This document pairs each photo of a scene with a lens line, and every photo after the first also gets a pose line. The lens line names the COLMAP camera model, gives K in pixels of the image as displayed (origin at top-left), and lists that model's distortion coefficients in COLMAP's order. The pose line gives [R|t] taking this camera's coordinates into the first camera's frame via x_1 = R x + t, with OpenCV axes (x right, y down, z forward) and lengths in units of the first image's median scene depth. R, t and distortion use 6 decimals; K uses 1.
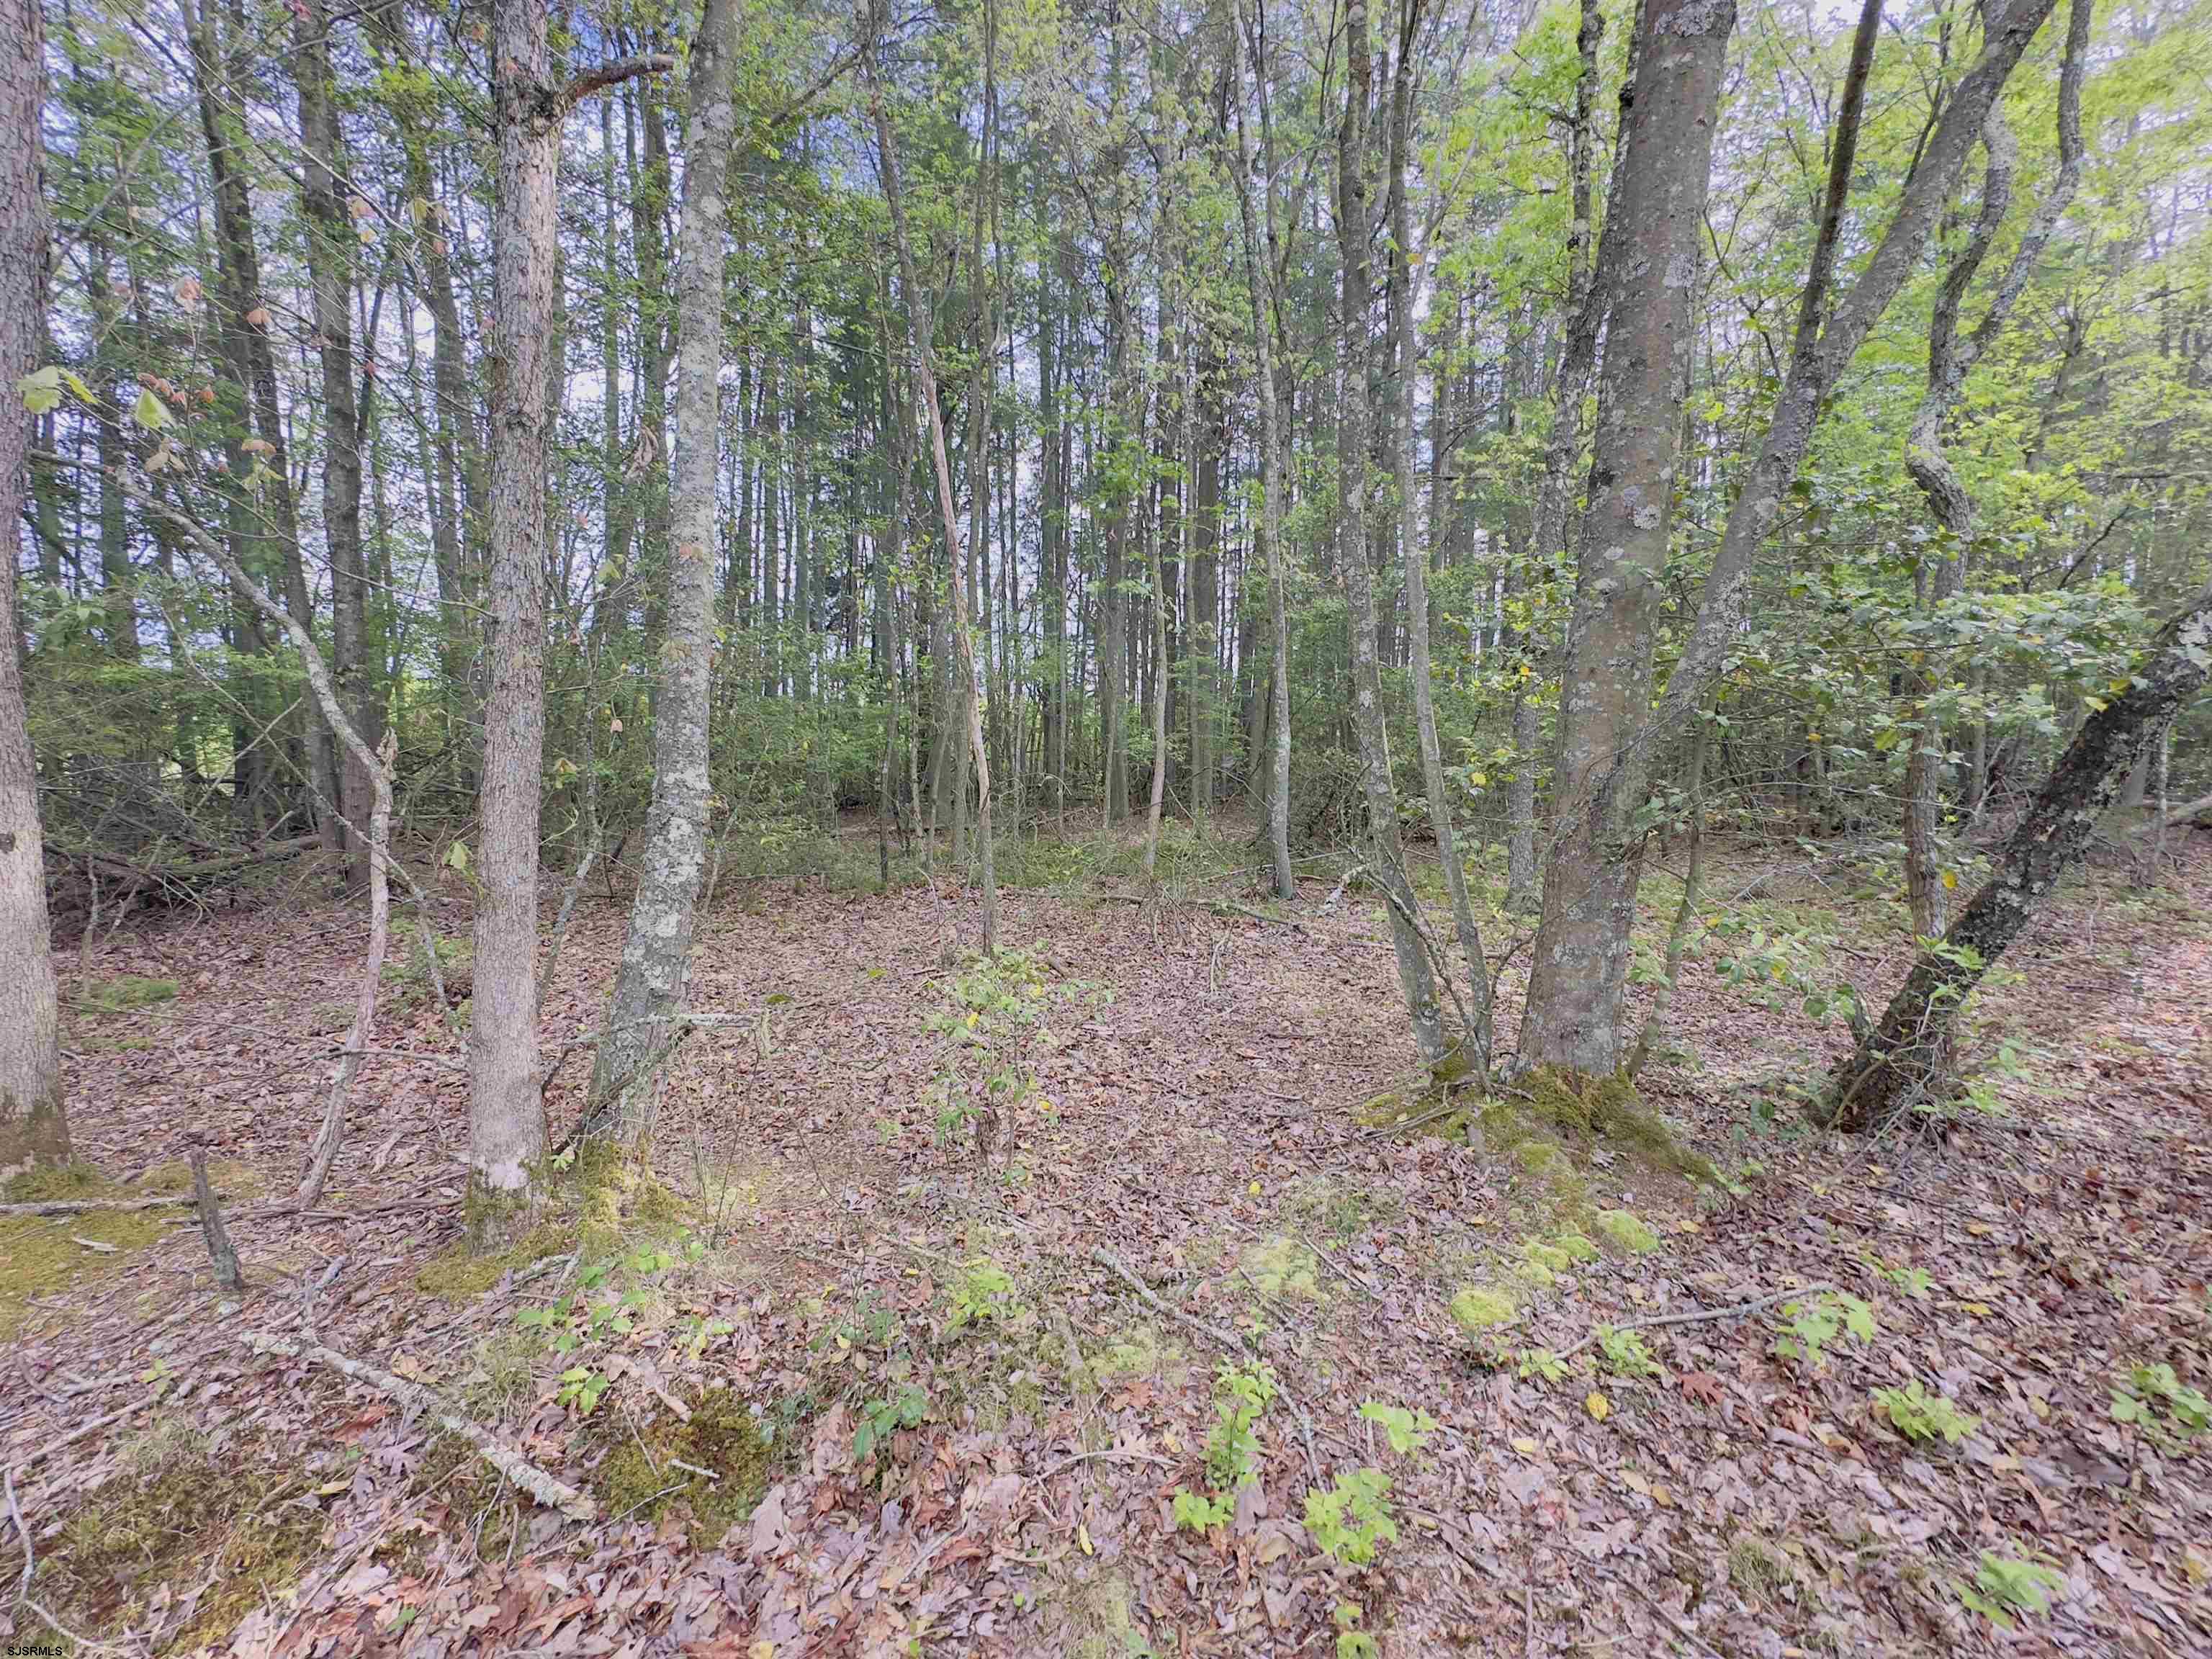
lens RADIAL K [[881.2, 0, 1099.9], [0, 881.2, 825.7], [0, 0, 1]] dist [-0.003186, 0.000421]
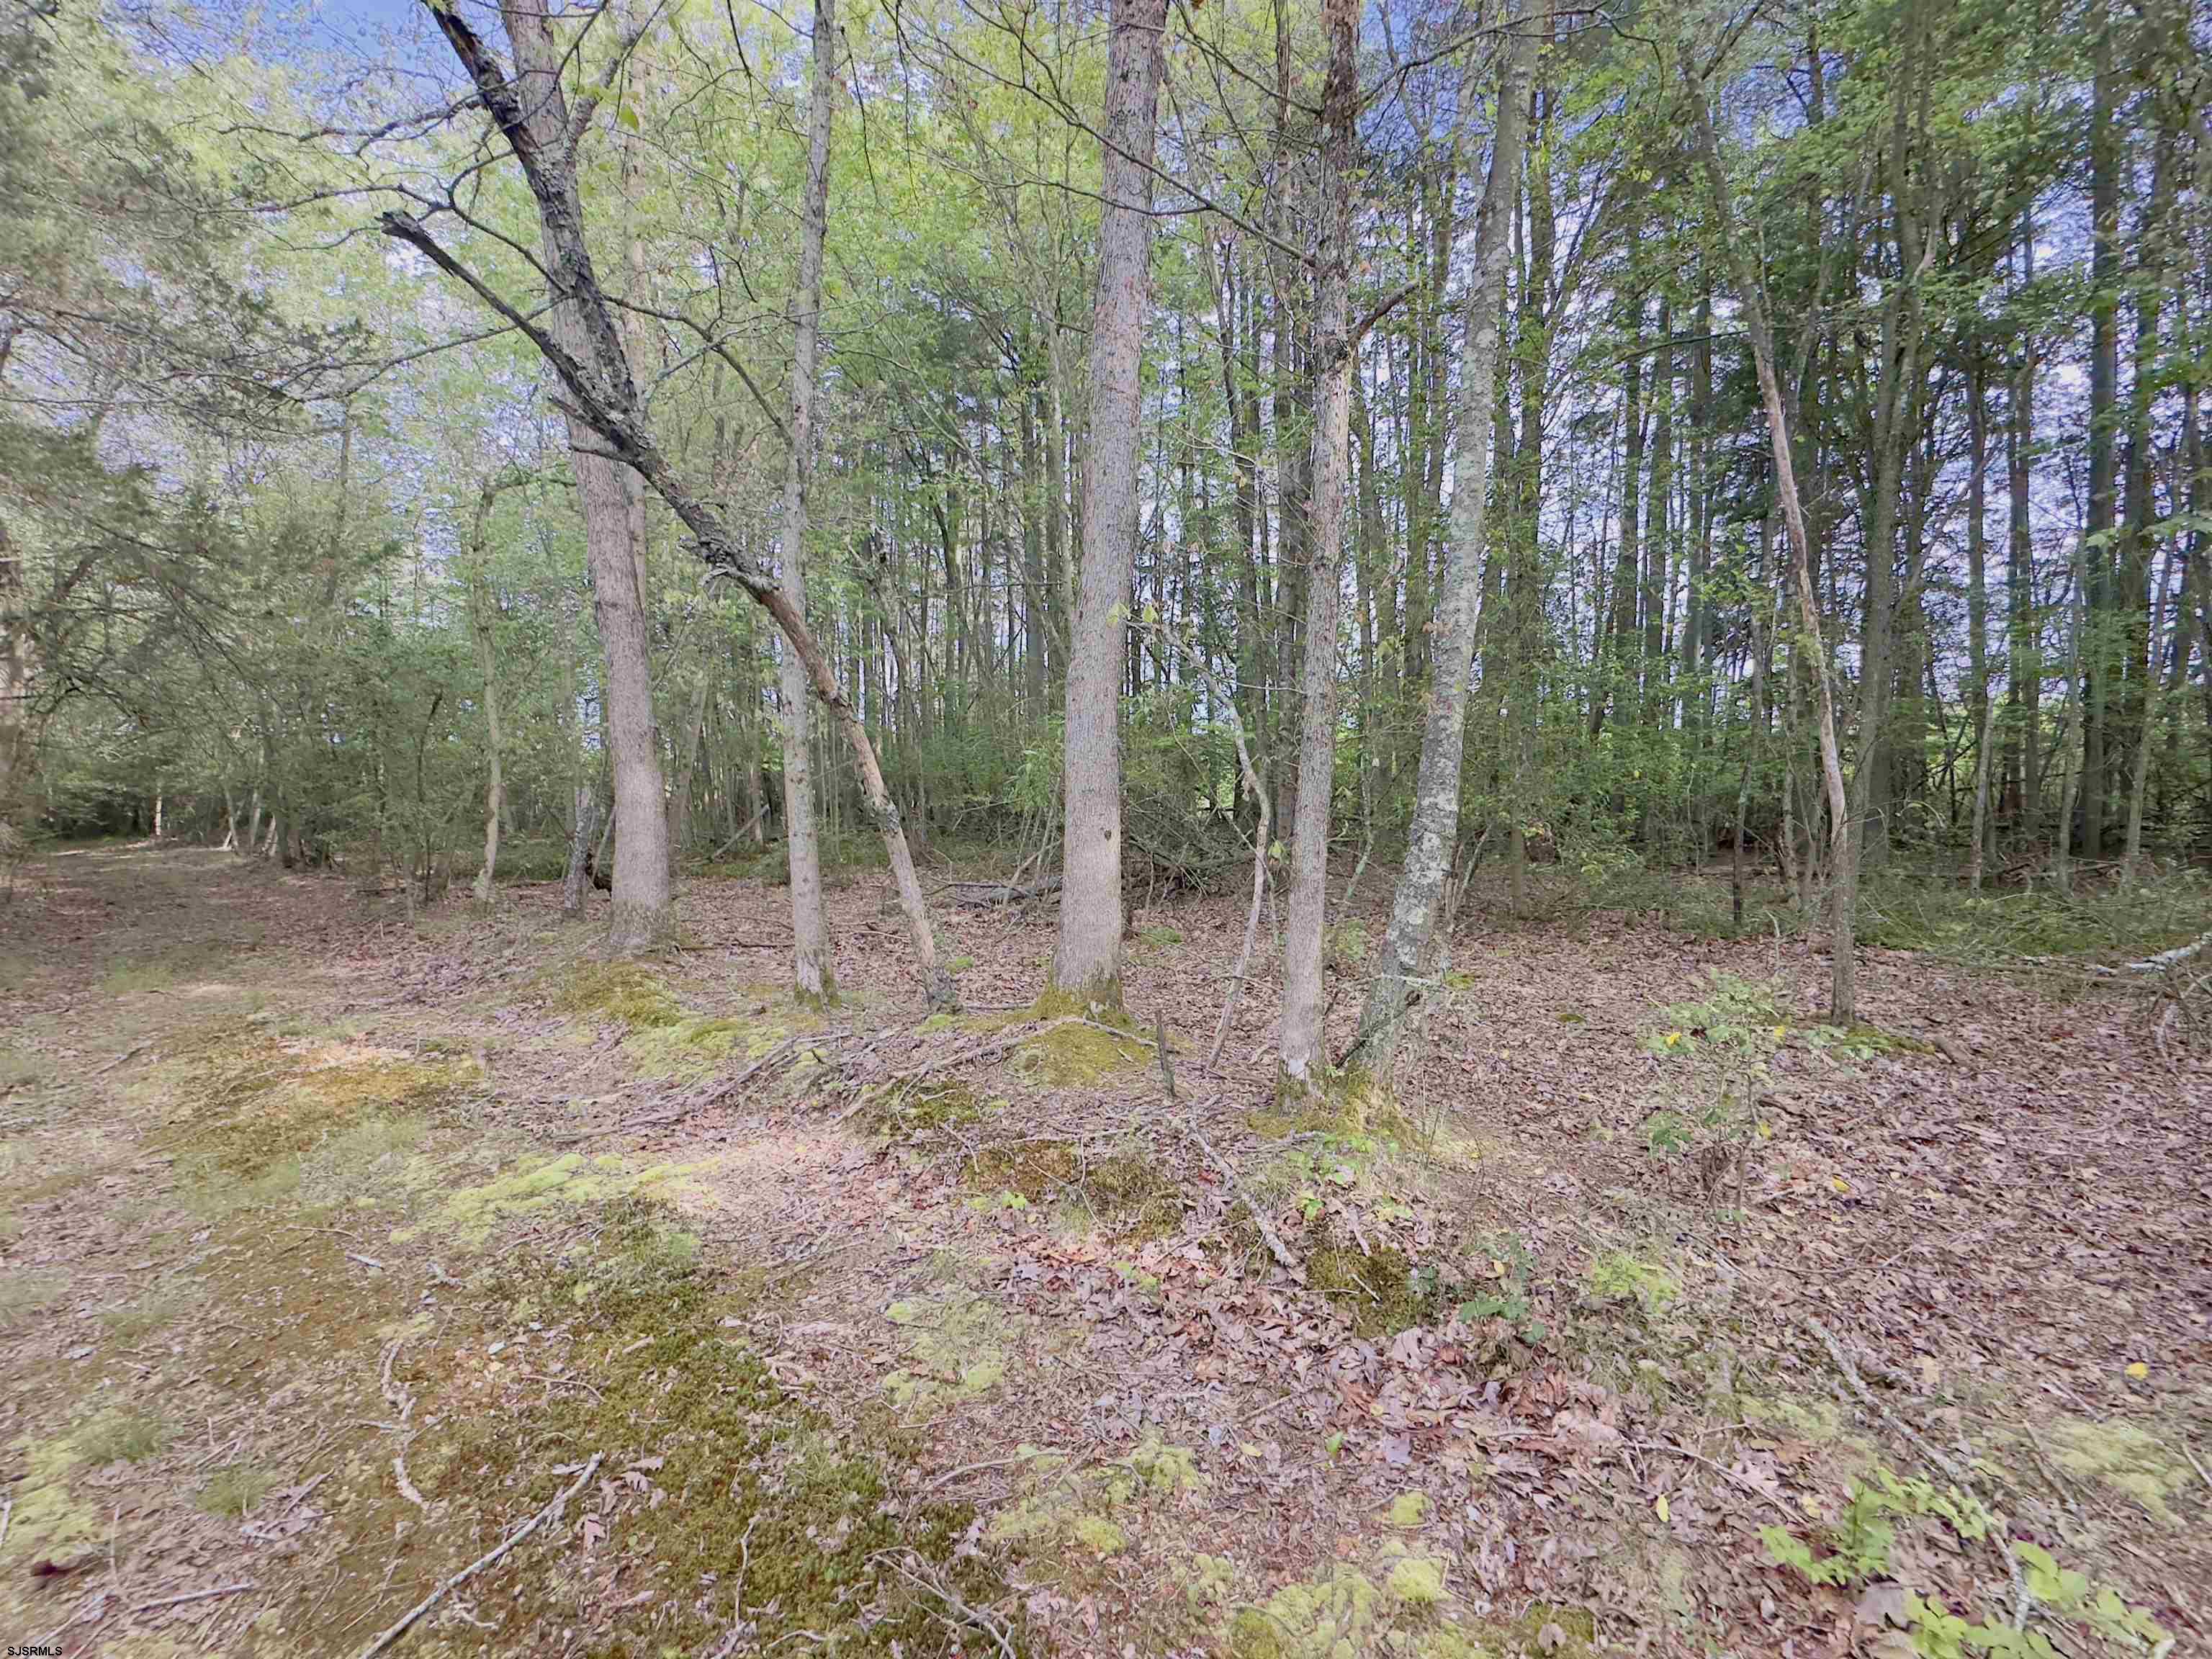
lens RADIAL K [[881.2, 0, 1099.9], [0, 881.2, 825.7], [0, 0, 1]] dist [-0.003186, 0.000421]
pose [[0.591082, 0.019957, -0.806365, 0.392021], [-0.050499, 0.998648, -0.012301, 0.030802], [0.805029, 0.047991, 0.591291, -0.202808]]
